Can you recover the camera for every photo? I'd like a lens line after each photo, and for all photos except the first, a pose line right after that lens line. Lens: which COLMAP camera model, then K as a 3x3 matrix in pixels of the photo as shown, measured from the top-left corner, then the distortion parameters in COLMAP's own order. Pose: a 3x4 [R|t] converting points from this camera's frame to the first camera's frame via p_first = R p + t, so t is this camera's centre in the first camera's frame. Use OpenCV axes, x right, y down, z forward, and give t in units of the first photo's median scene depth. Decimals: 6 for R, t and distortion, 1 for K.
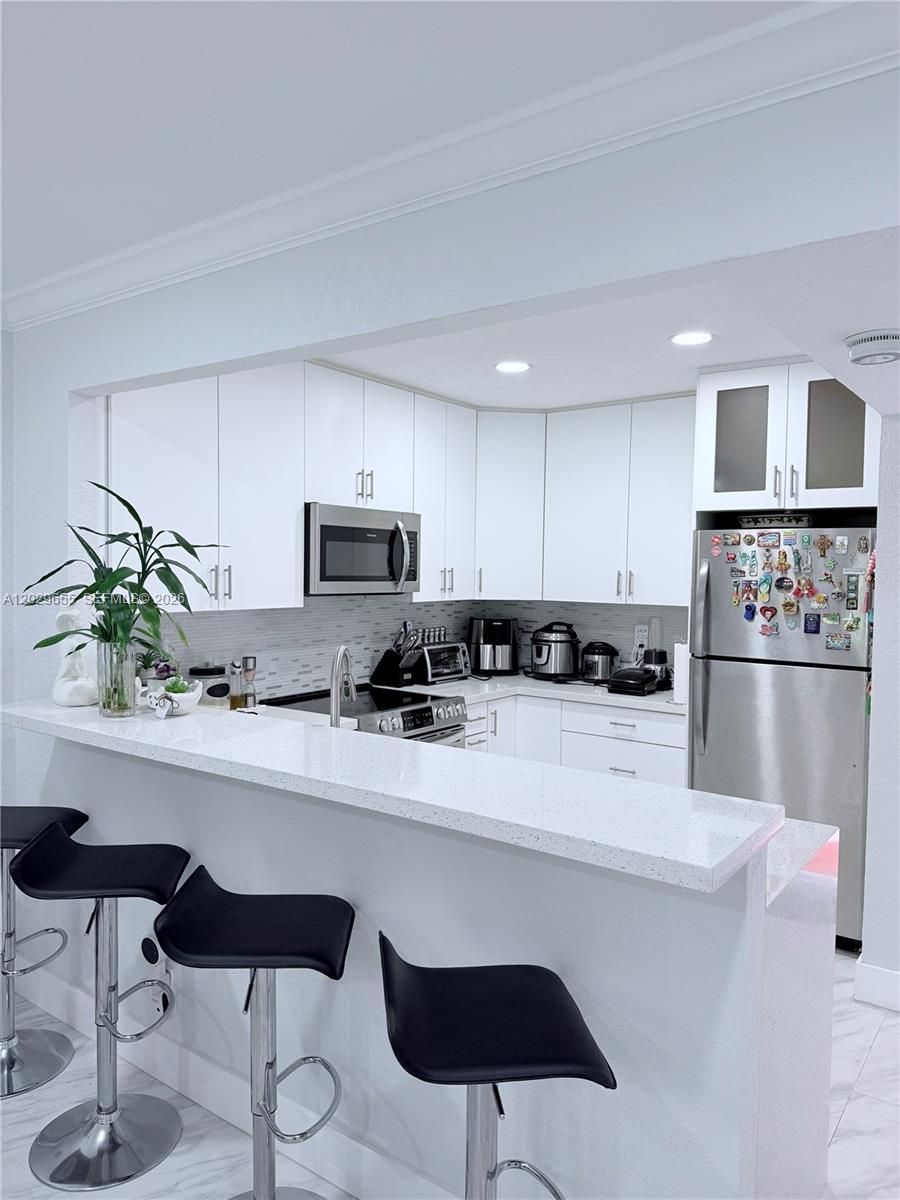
lens RADIAL K [[839.3, 0, 436.2], [0, 839.3, 594.9], [0, 0, 1]] dist [0.083057, -0.107213]
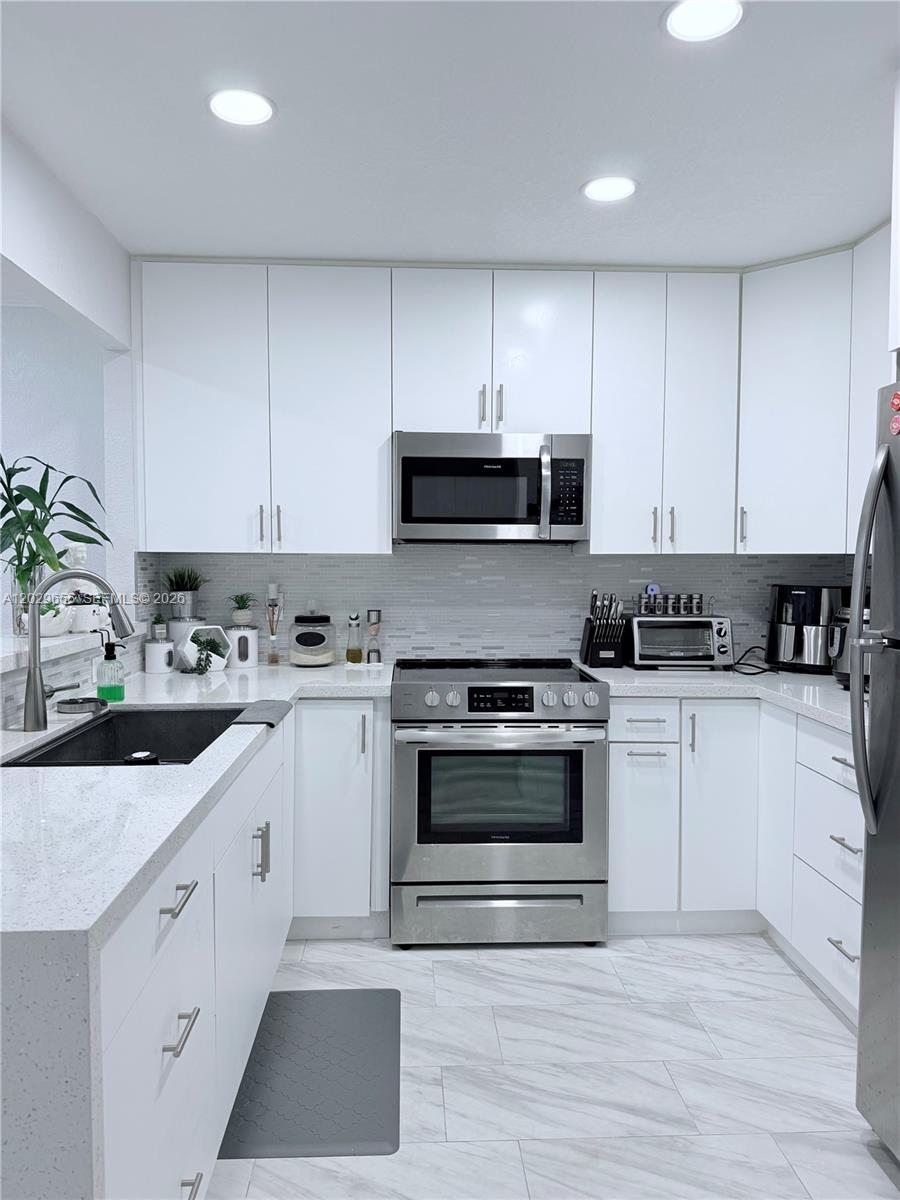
lens RADIAL K [[839.3, 0, 439.0], [0, 839.3, 589.0], [0, 0, 1]] dist [0.083057, -0.107213]
pose [[0.630955, 0.016940, -0.775634, 0.508539], [-0.021434, 0.999761, 0.004398, 0.043000], [0.775523, 0.013850, 0.631167, 0.454426]]
